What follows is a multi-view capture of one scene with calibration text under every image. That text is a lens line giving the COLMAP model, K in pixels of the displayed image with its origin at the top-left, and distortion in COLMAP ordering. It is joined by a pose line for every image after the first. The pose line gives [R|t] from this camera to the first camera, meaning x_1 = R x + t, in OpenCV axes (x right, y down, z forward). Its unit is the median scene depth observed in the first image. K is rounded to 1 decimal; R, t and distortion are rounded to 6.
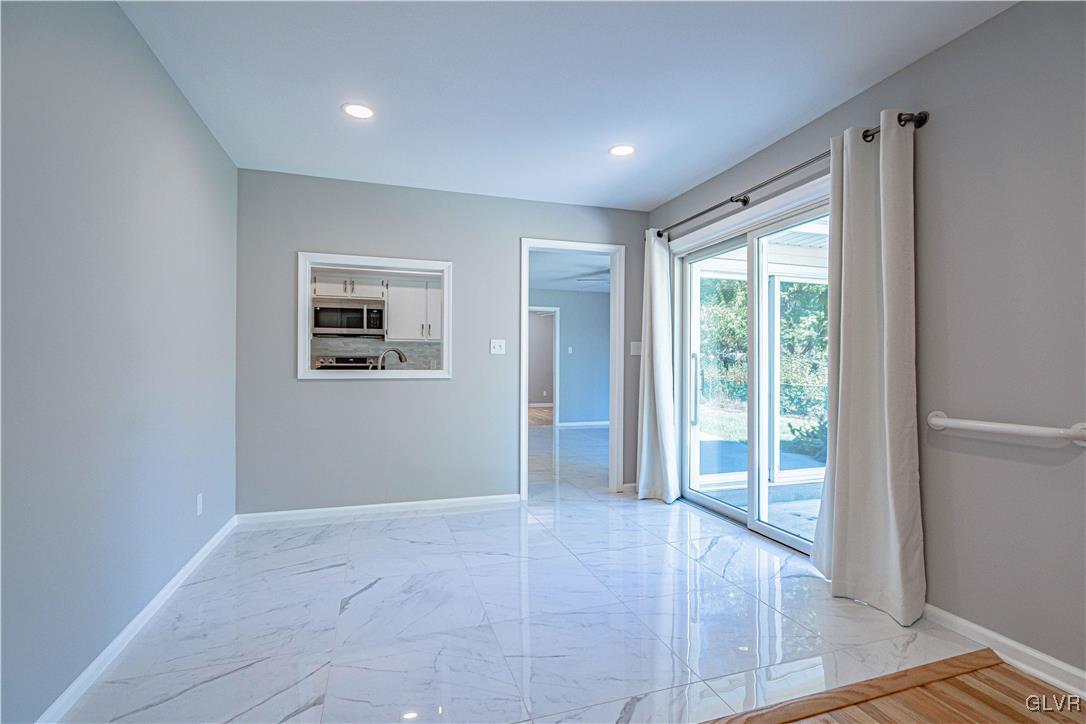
lens RADIAL K [[509.5, 0, 543.0], [0, 509.5, 362.0], [0, 0, 1]] dist [-0.002053, -0.000208]
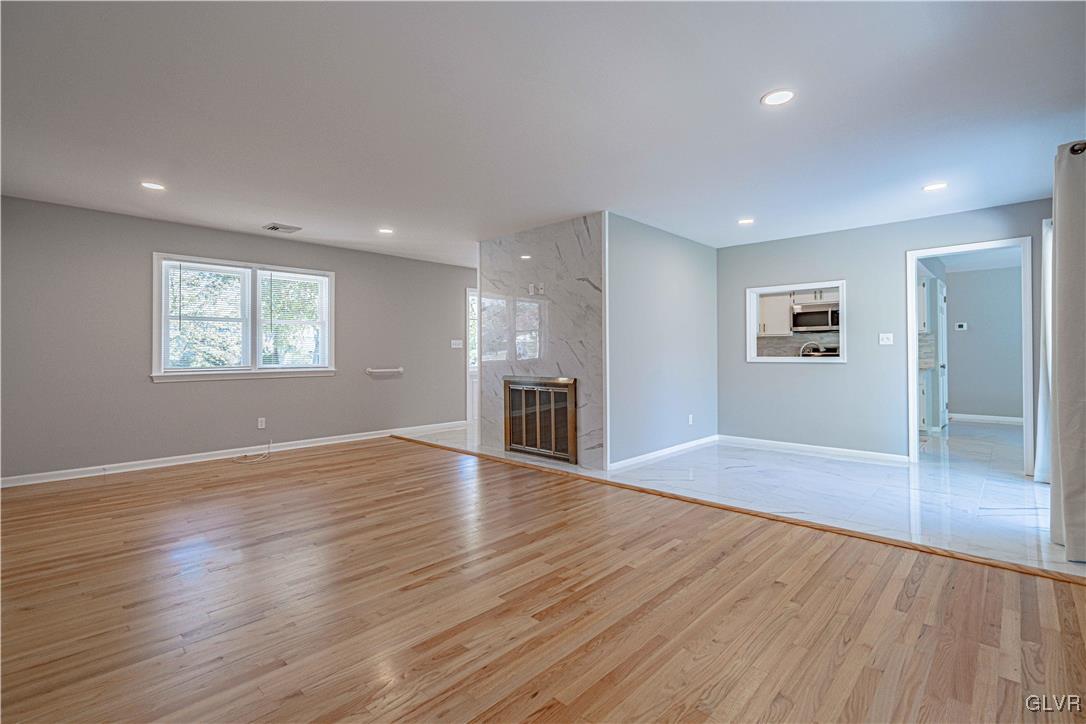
lens RADIAL K [[493.9, 0, 539.7], [0, 493.9, 350.3], [0, 0, 1]] dist [-0.000552, -0.000095]
pose [[0.471089, -0.012059, -0.882004, 0.576680], [0.009657, 0.999917, -0.008513, 0.001276], [0.882033, -0.004507, 0.471166, -0.353872]]
